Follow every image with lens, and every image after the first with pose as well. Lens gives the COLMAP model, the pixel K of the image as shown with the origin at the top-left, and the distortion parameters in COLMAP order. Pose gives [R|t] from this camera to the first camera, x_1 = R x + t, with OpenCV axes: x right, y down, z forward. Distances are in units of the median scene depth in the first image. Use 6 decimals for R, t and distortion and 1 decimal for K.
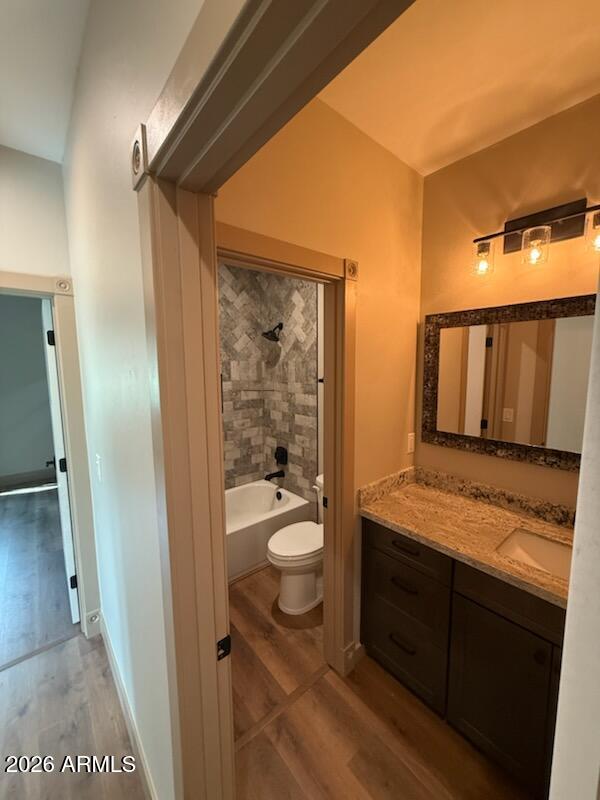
lens RADIAL K [[316.7, 0, 305.0], [0, 316.7, 400.3], [0, 0, 1]] dist [0.003979, -0.000152]
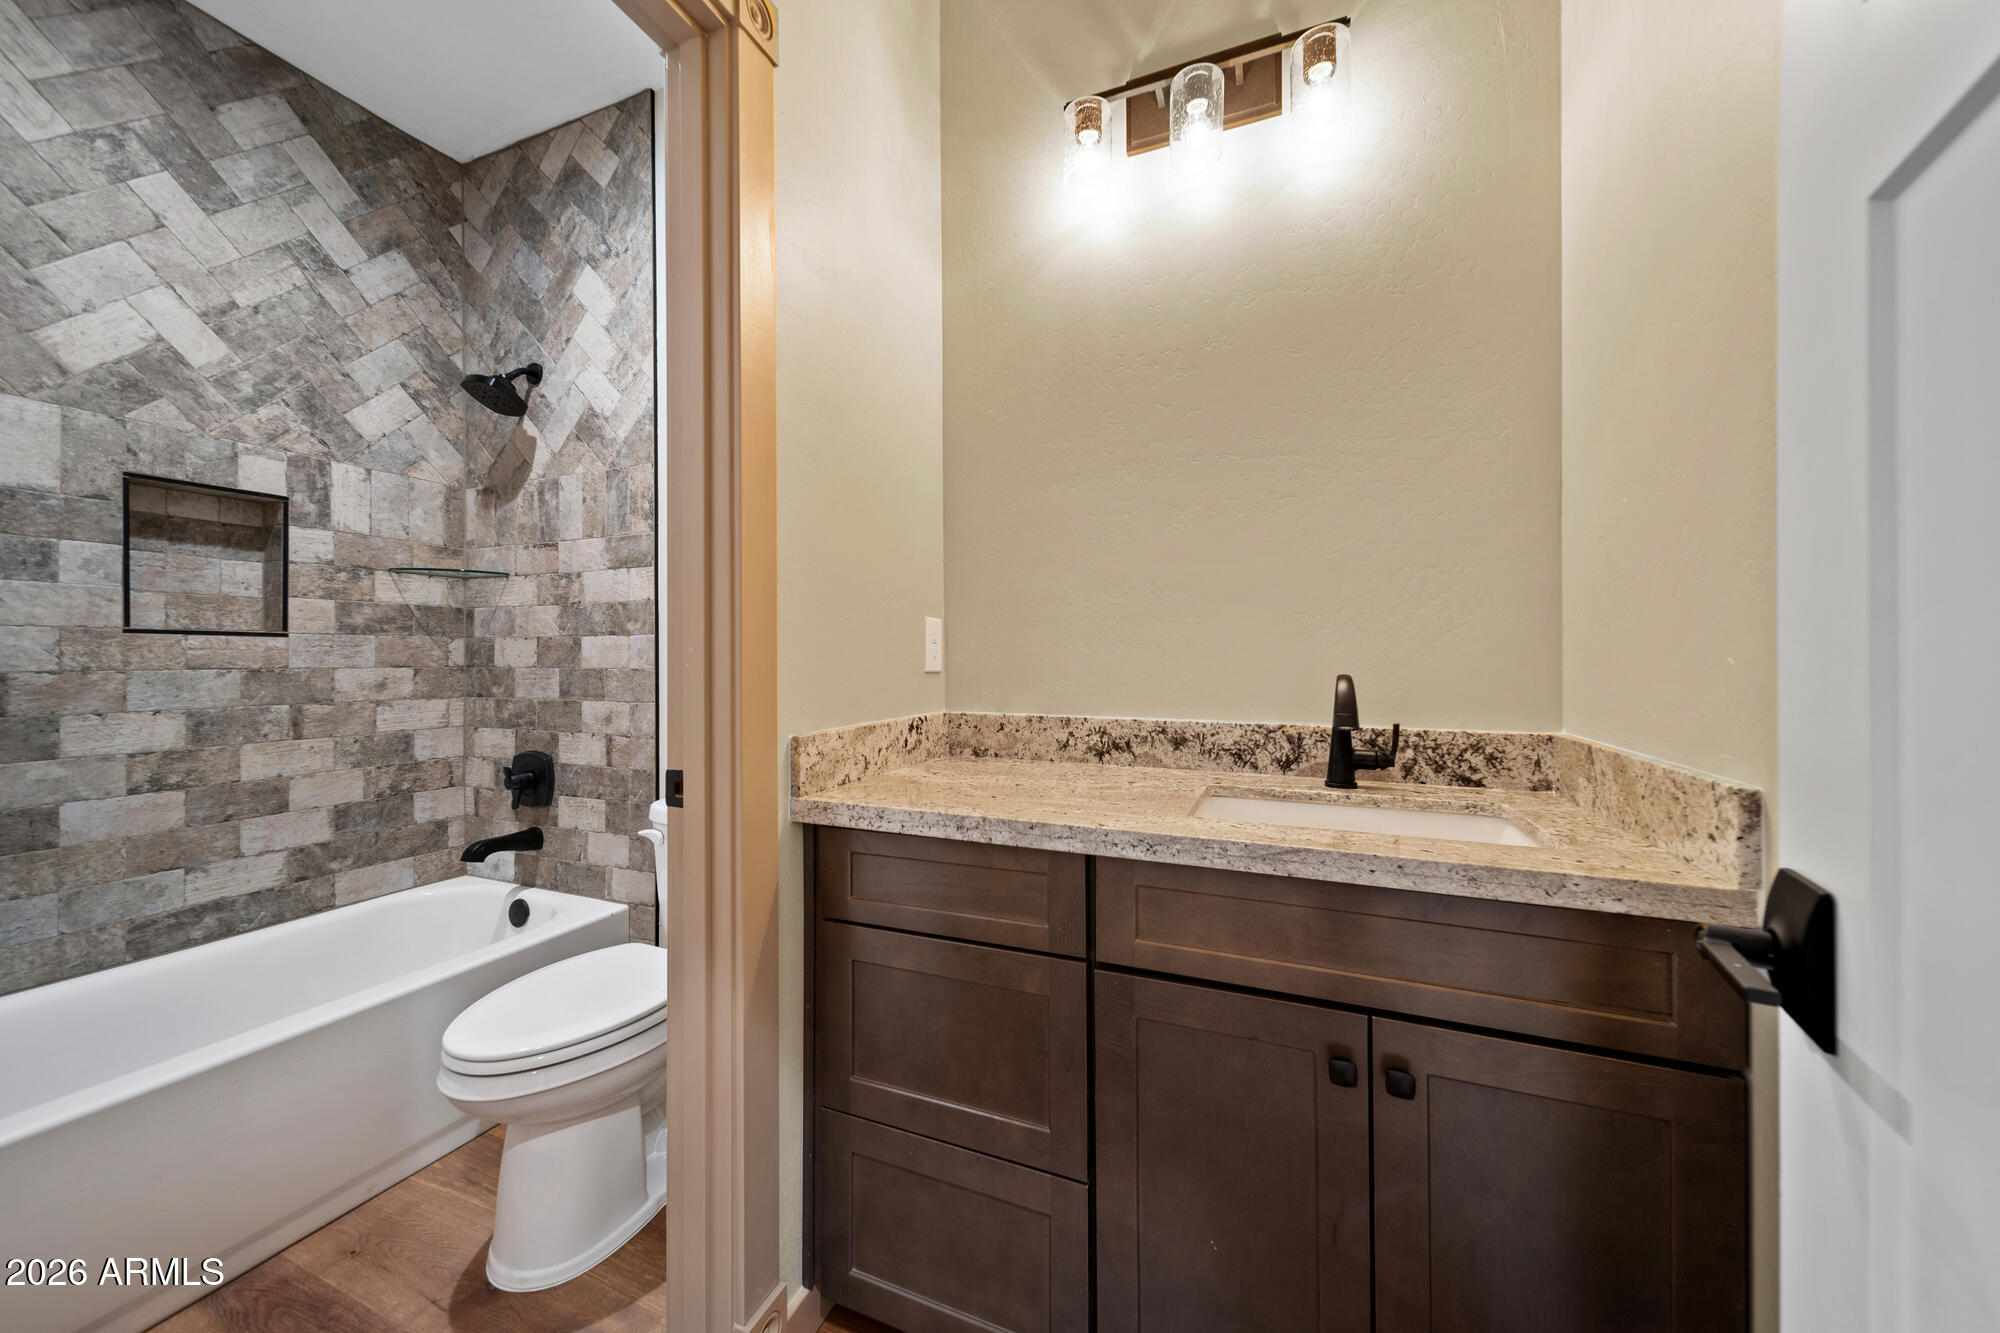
lens RADIAL K [[711.1, 0, 990.1], [0, 711.1, 662.8], [0, 0, 1]] dist [0.010012, -0.000531]
pose [[0.895745, 0.005005, 0.444539, 0.019929], [0.048436, 0.992885, -0.108777, 0.181661], [-0.441921, 0.118968, 0.889130, 0.176036]]
